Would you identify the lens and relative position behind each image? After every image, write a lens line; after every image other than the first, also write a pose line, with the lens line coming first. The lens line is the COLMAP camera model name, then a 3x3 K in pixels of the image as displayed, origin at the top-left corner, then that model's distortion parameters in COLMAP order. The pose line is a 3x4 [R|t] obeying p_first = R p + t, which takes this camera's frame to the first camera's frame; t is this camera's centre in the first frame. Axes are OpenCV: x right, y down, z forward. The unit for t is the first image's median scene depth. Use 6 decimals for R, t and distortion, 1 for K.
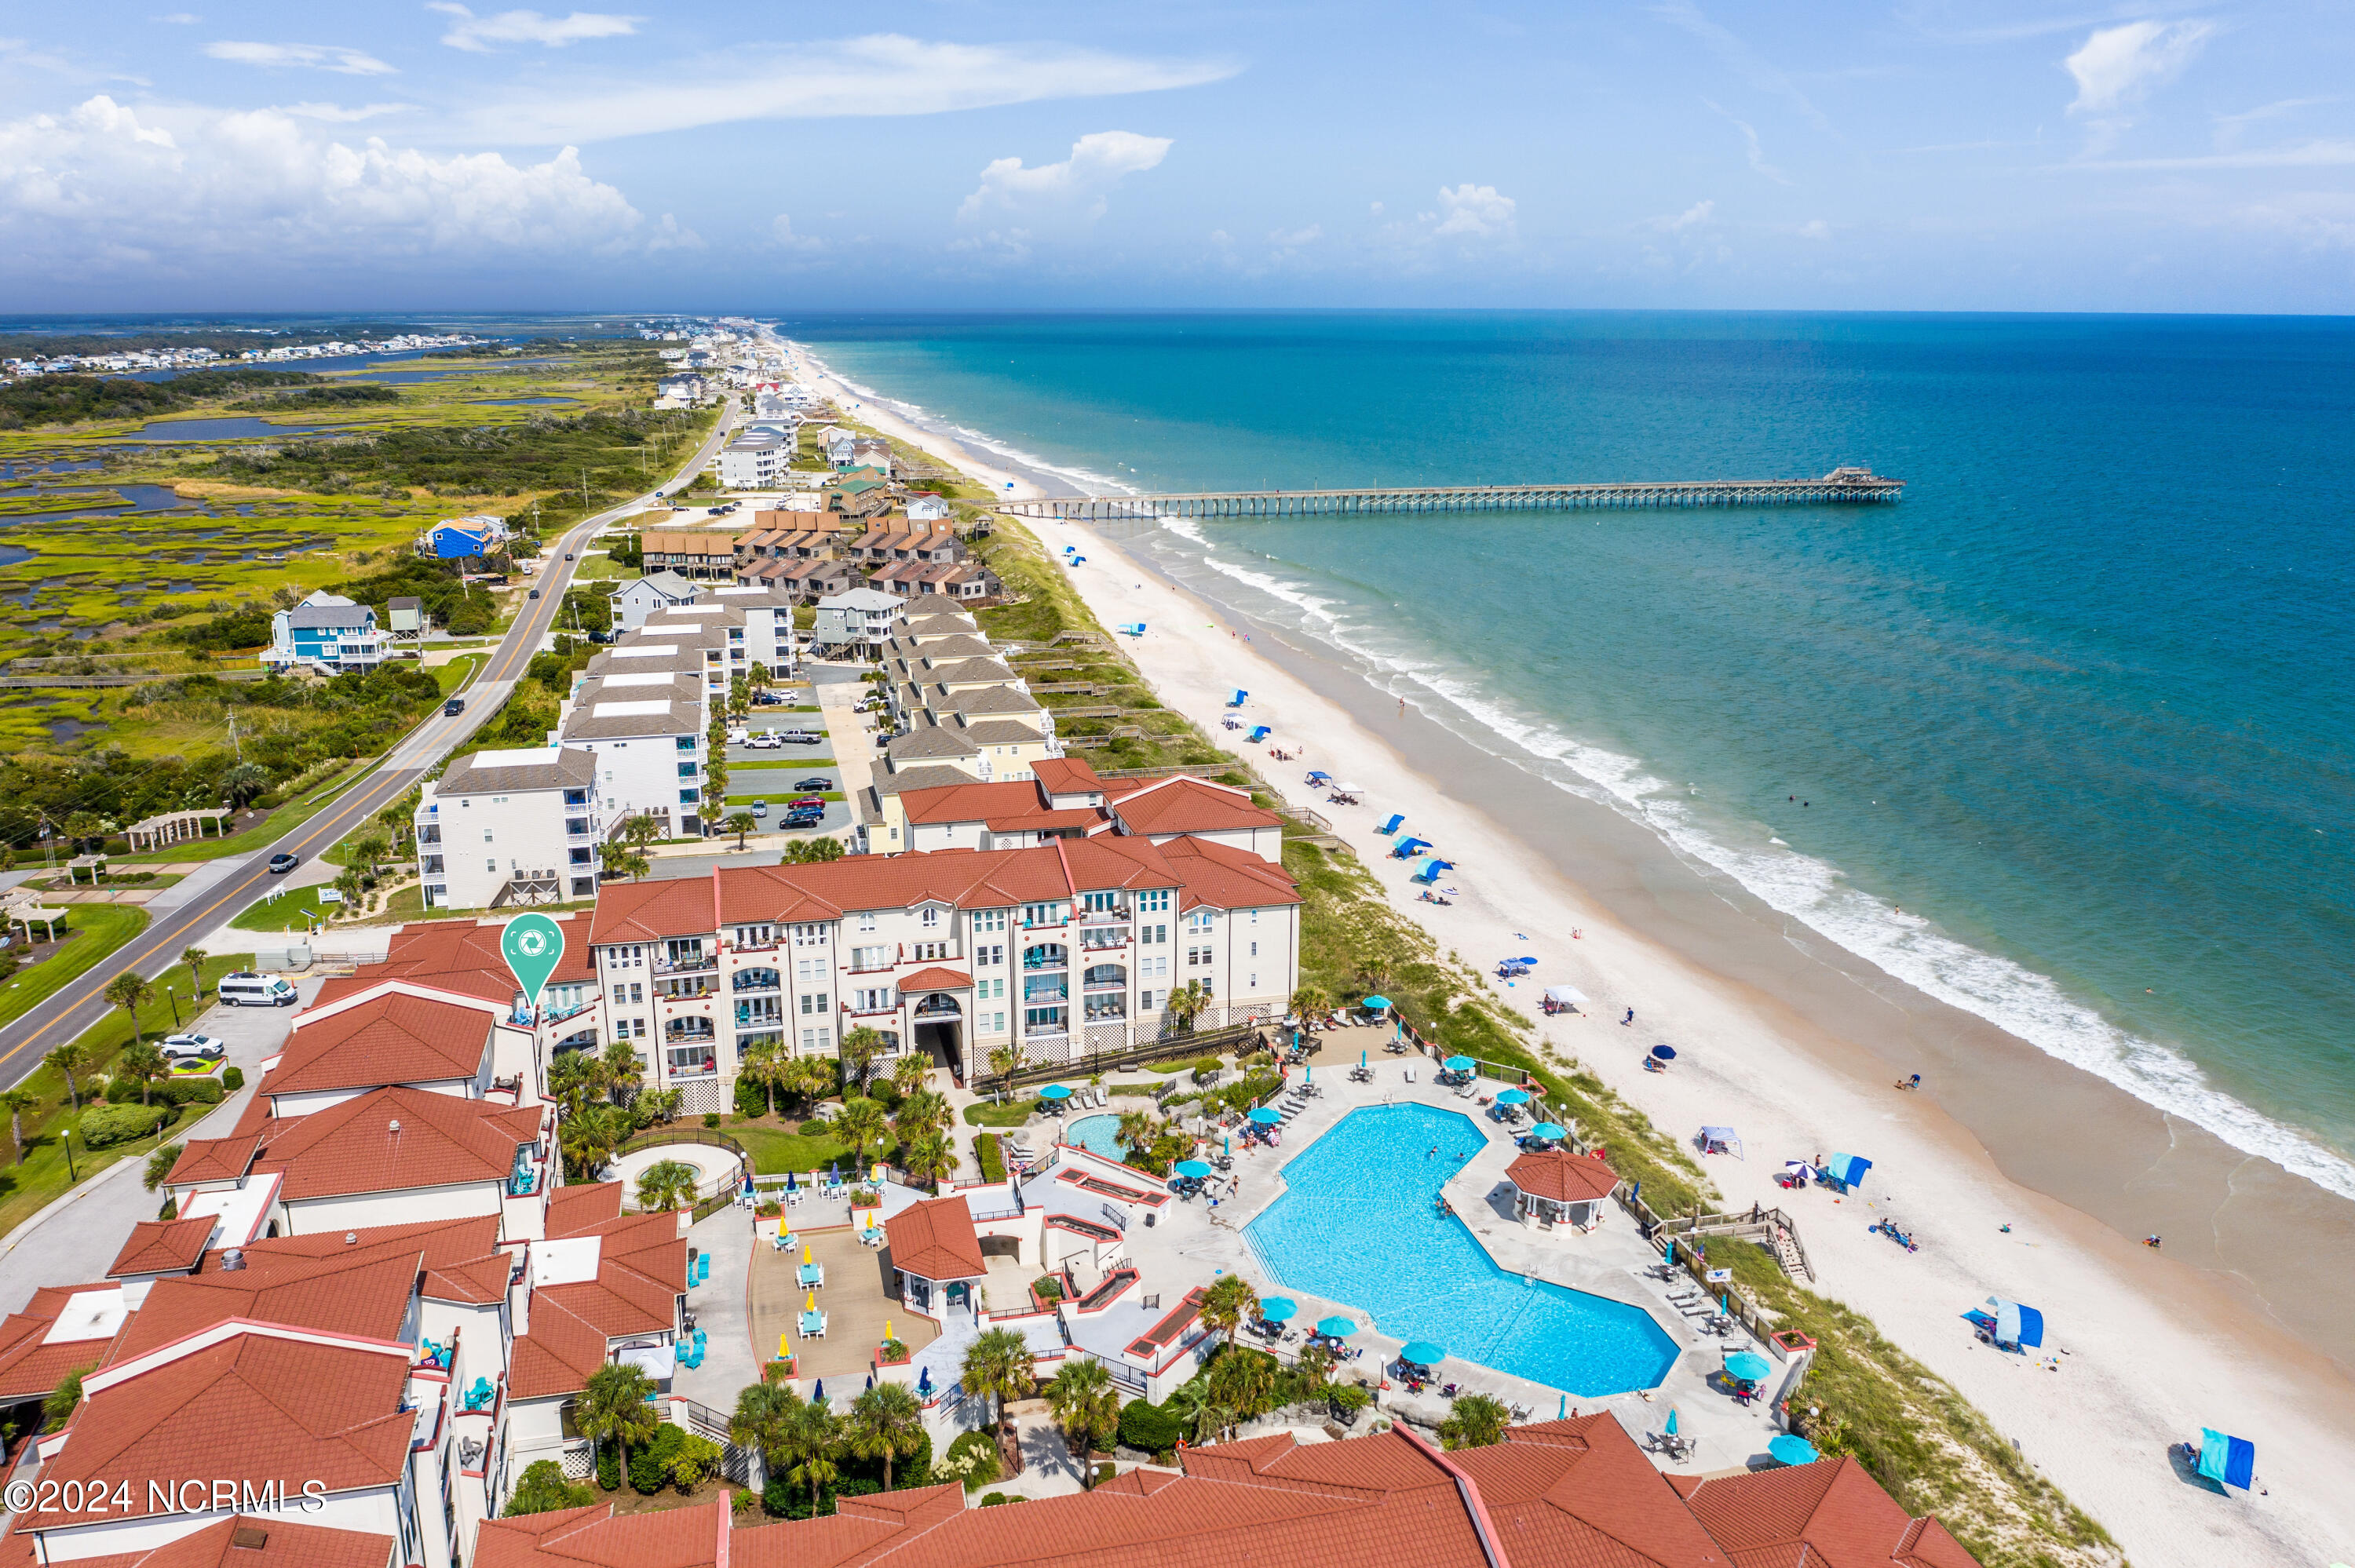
lens RADIAL K [[1835.0, 0, 1177.5], [0, 1835.0, 784.0], [0, 0, 1]] dist [-0.008916, -0.001677]
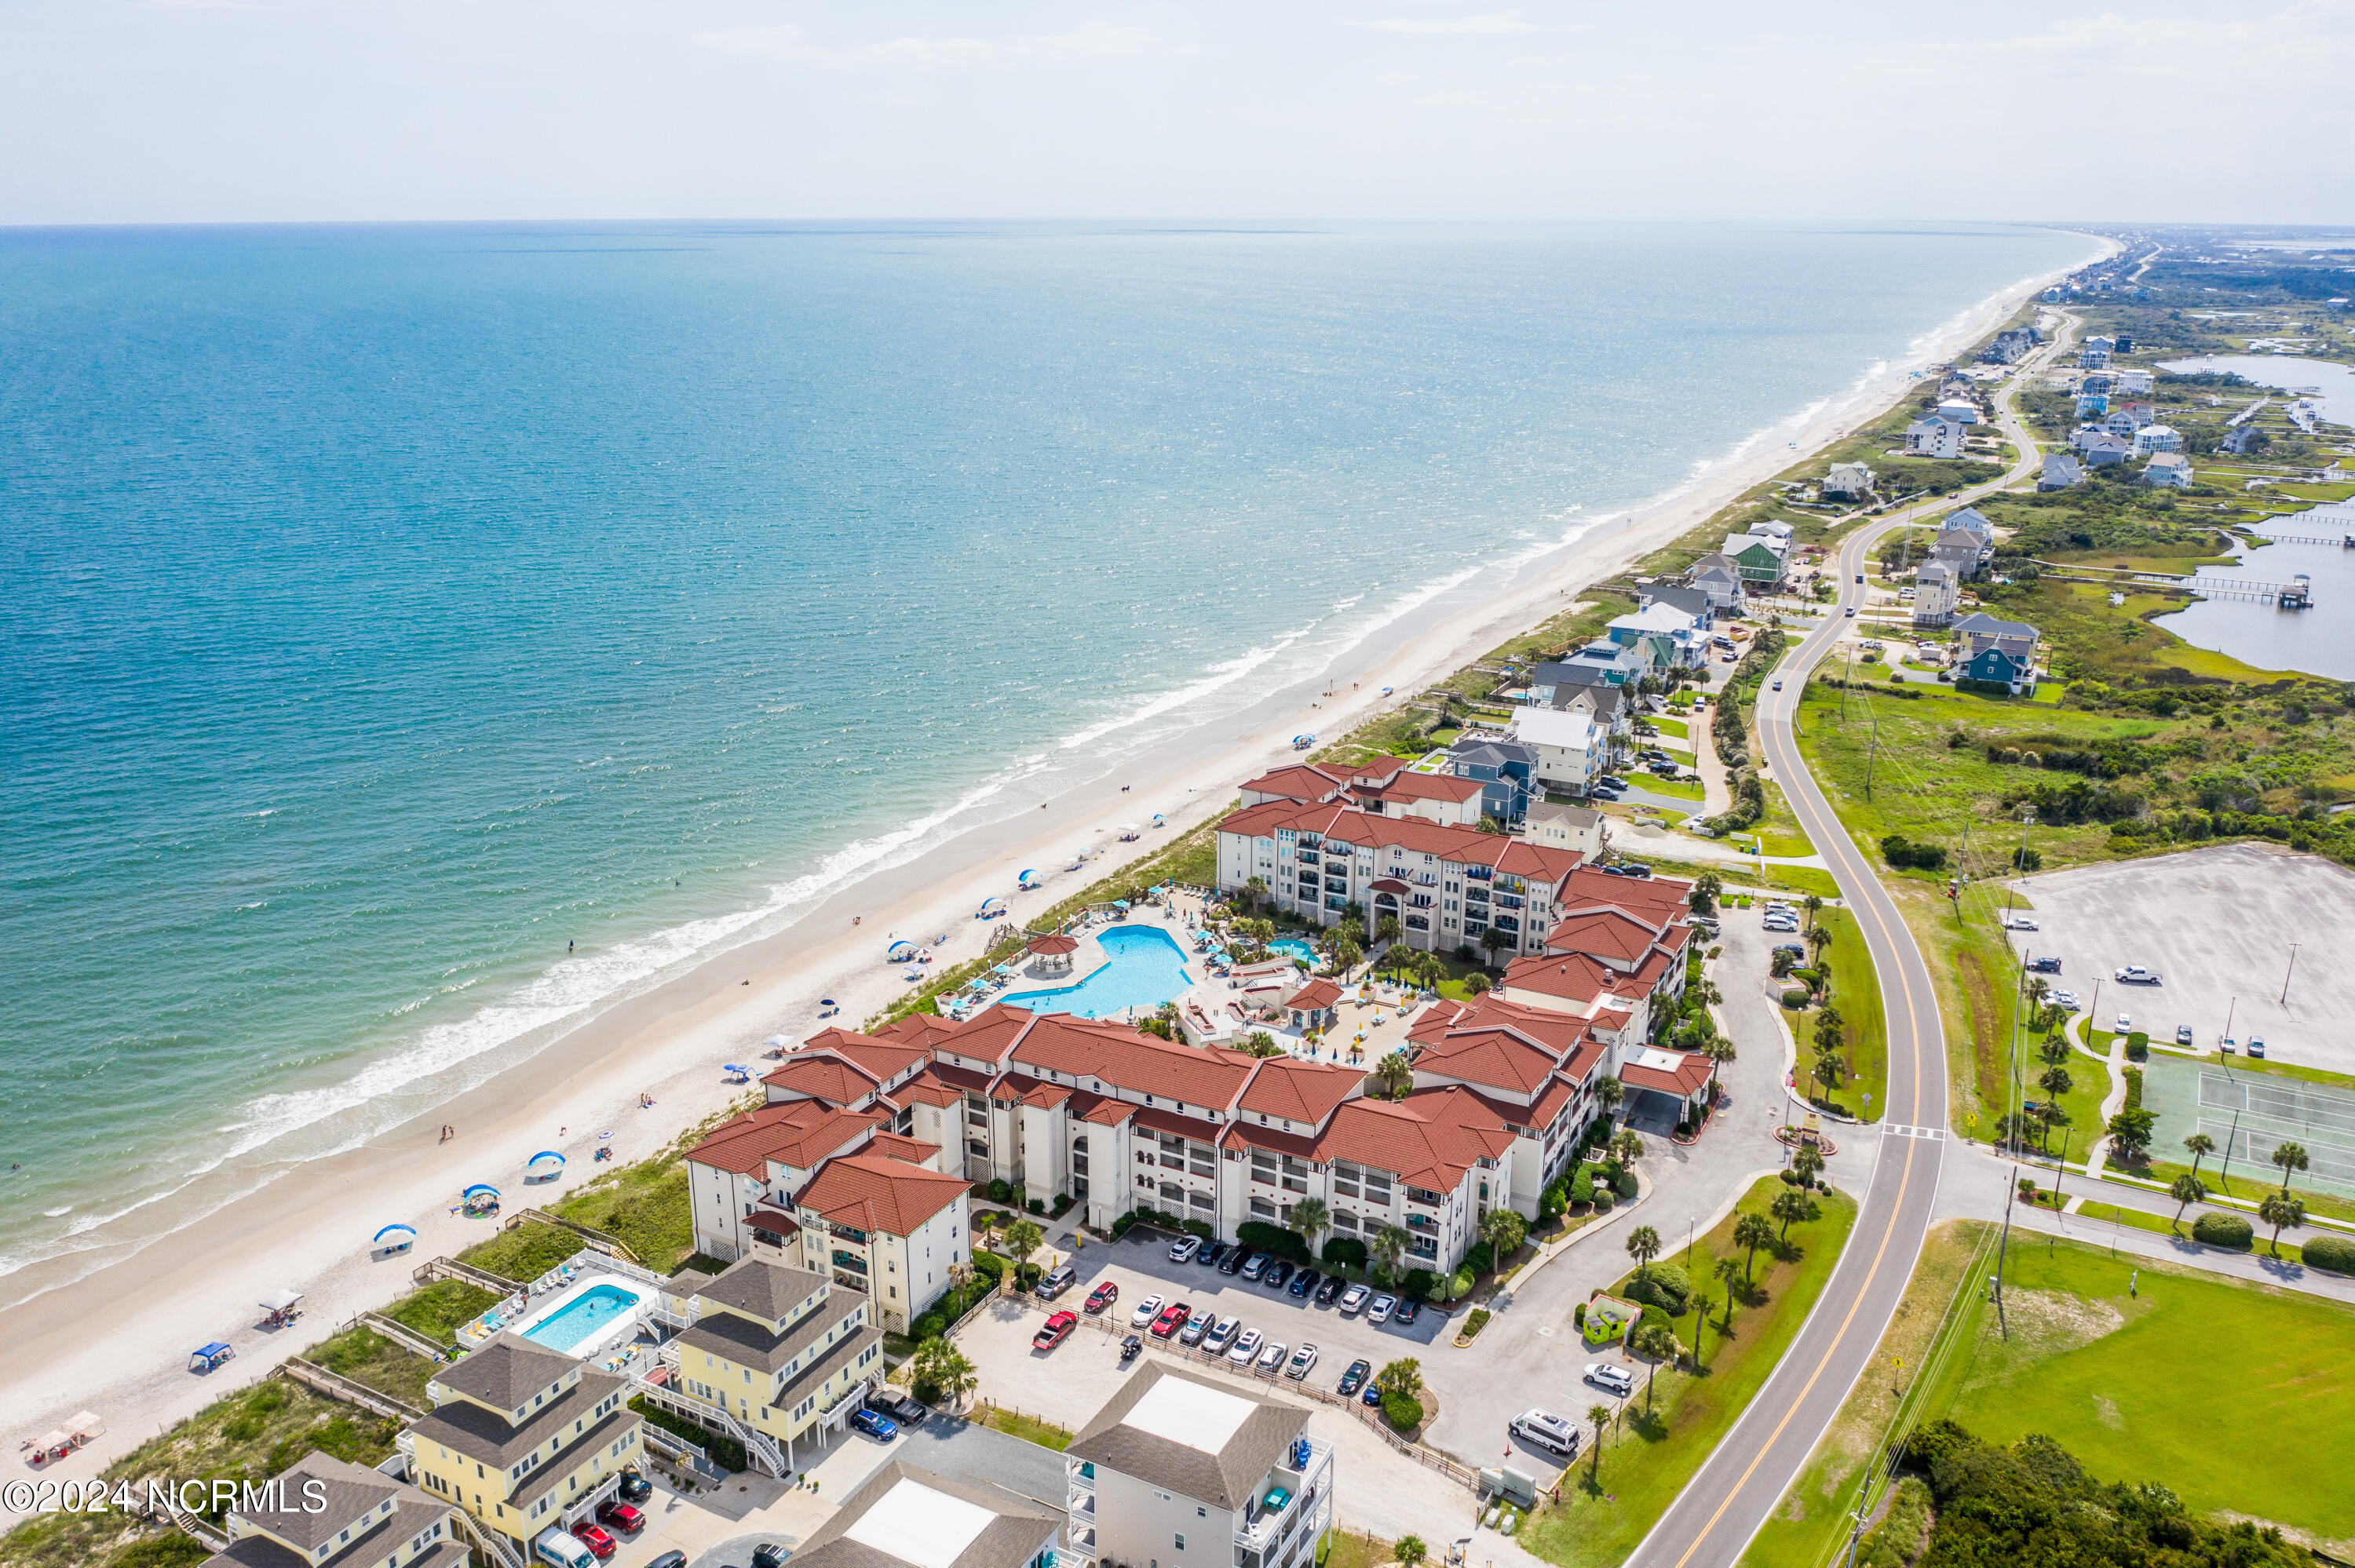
lens RADIAL K [[1835.0, 0, 1177.5], [0, 1835.0, 784.0], [0, 0, 1]] dist [-0.008916, -0.001677]
pose [[-0.733328, -0.206137, 0.647872, -1.031116], [0.175100, 0.863517, 0.472946, -0.776119], [-0.656940, 0.460267, -0.597147, 1.716297]]
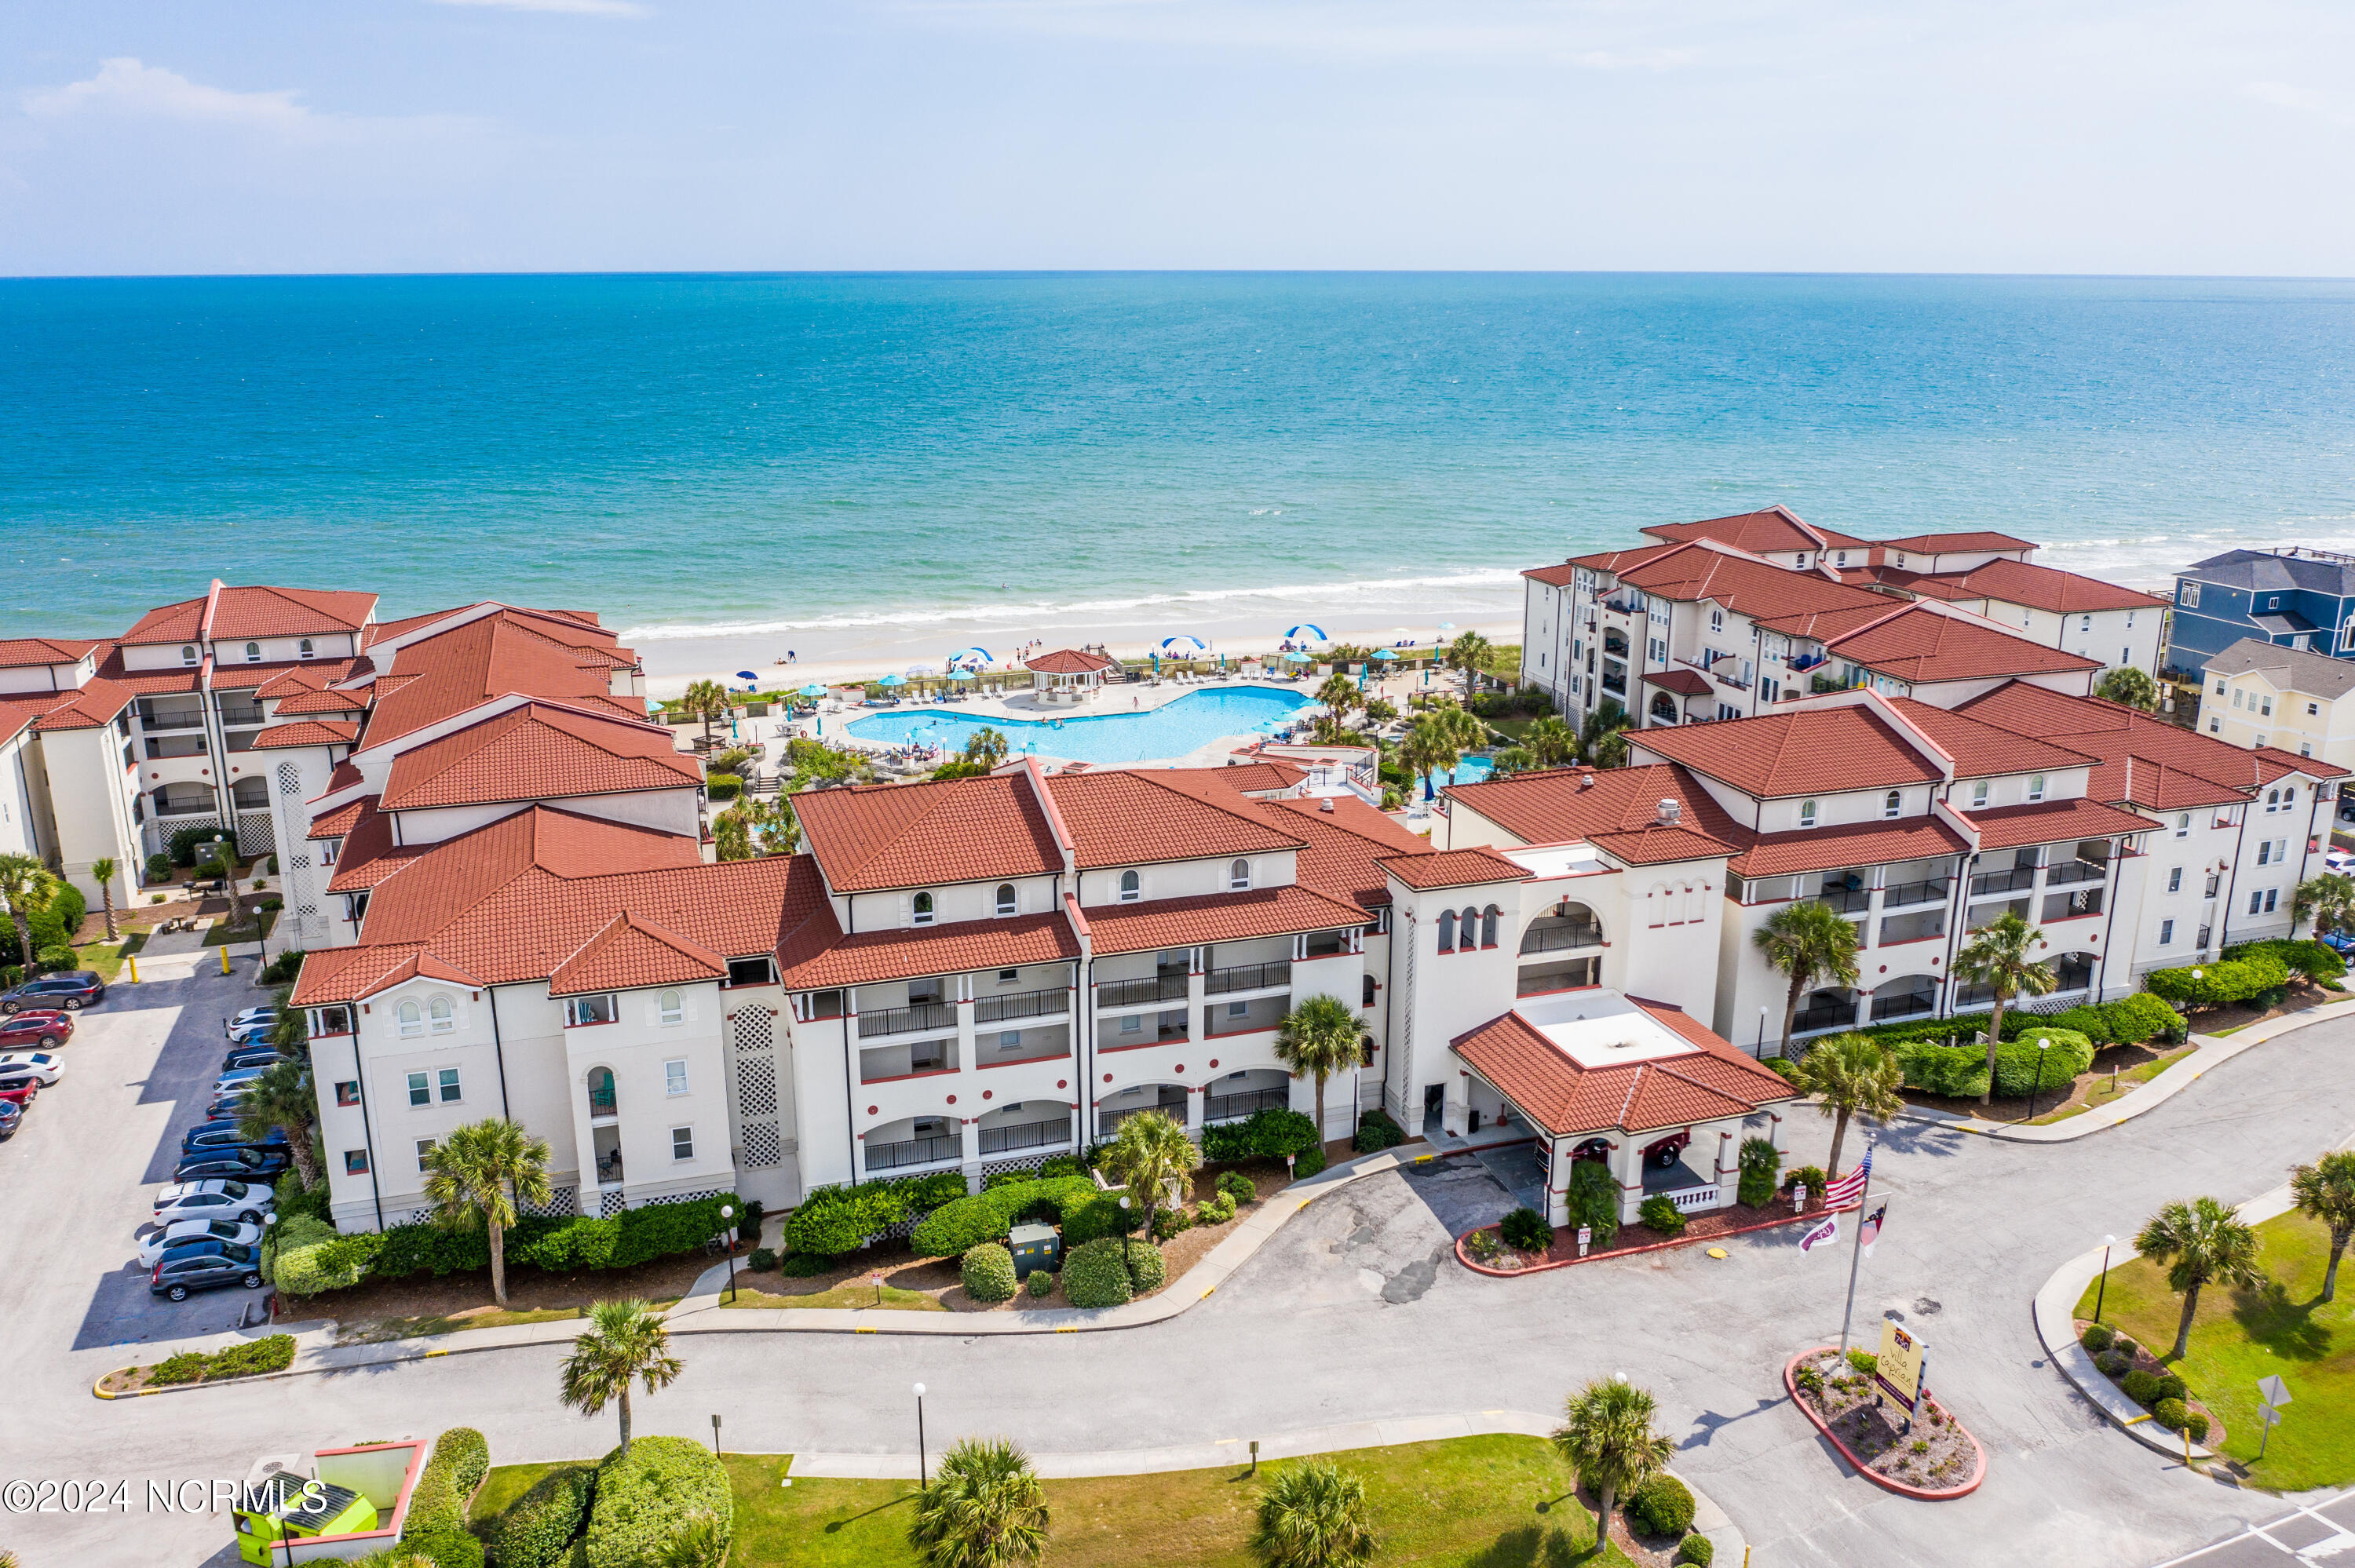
lens RADIAL K [[1835.0, 0, 1177.5], [0, 1835.0, 784.0], [0, 0, 1]] dist [-0.008916, -0.001677]
pose [[-0.075727, -0.281410, 0.956595, -0.855946], [0.259767, 0.920655, 0.291402, -0.045007], [-0.962697, 0.270559, 0.003382, 0.755105]]
